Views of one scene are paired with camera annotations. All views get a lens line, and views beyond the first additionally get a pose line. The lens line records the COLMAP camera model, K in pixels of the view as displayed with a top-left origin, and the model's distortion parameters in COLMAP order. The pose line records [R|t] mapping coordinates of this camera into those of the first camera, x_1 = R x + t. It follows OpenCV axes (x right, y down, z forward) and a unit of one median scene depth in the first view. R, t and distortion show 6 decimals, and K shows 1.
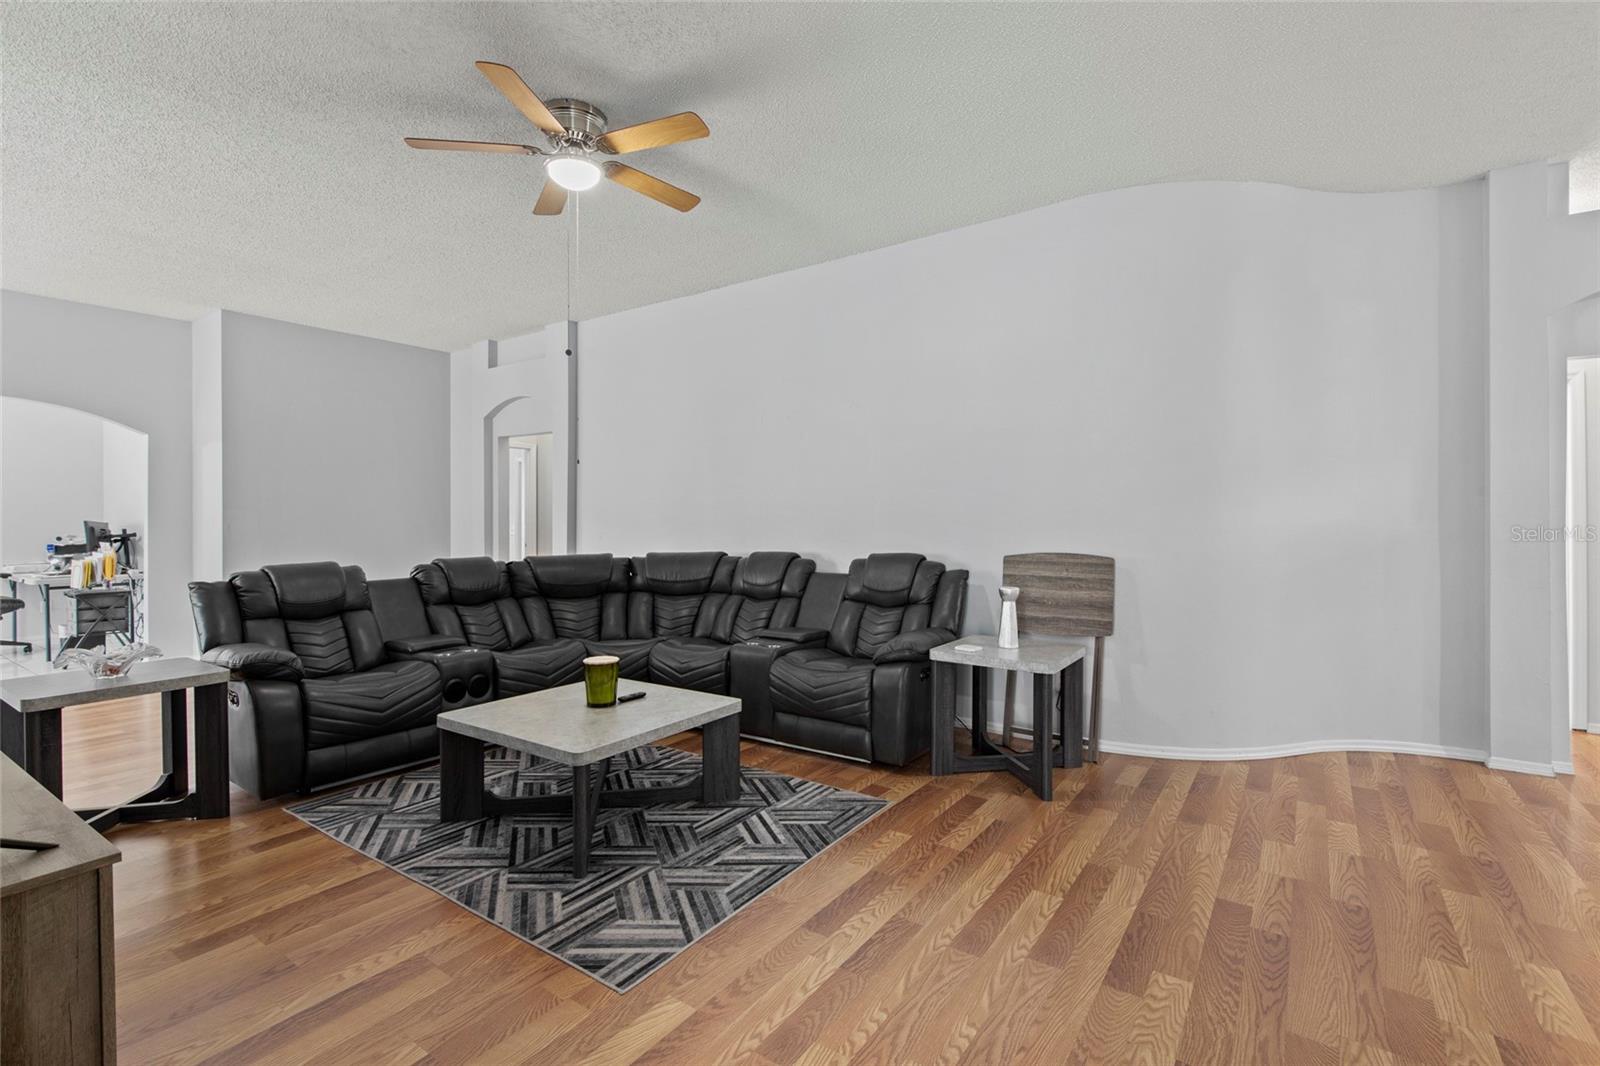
lens RADIAL K [[720.1, 0, 807.2], [0, 720.1, 521.6], [0, 0, 1]] dist [0.003998, 0.000209]
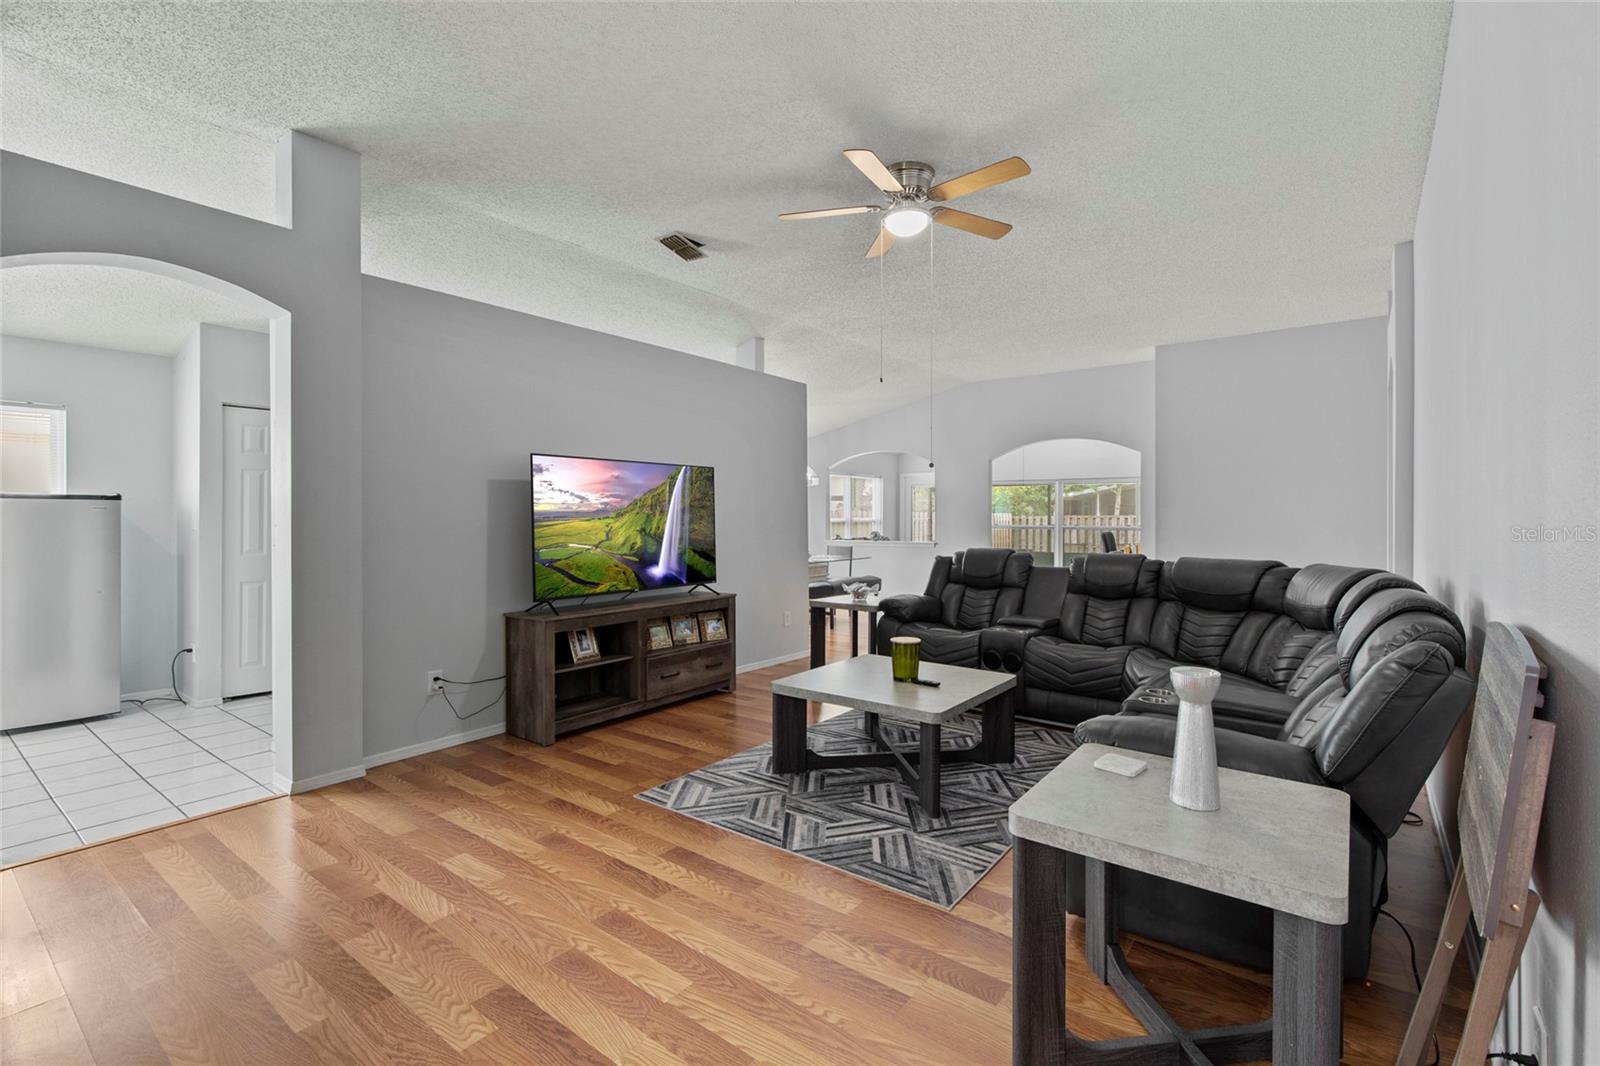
lens RADIAL K [[720.1, 0, 807.2], [0, 720.1, 521.6], [0, 0, 1]] dist [0.003998, 0.000209]
pose [[-0.049833, 0.008488, -0.998722, 0.954516], [-0.003753, 0.999955, 0.008686, -0.002330], [0.998751, 0.004181, -0.049799, 1.014440]]
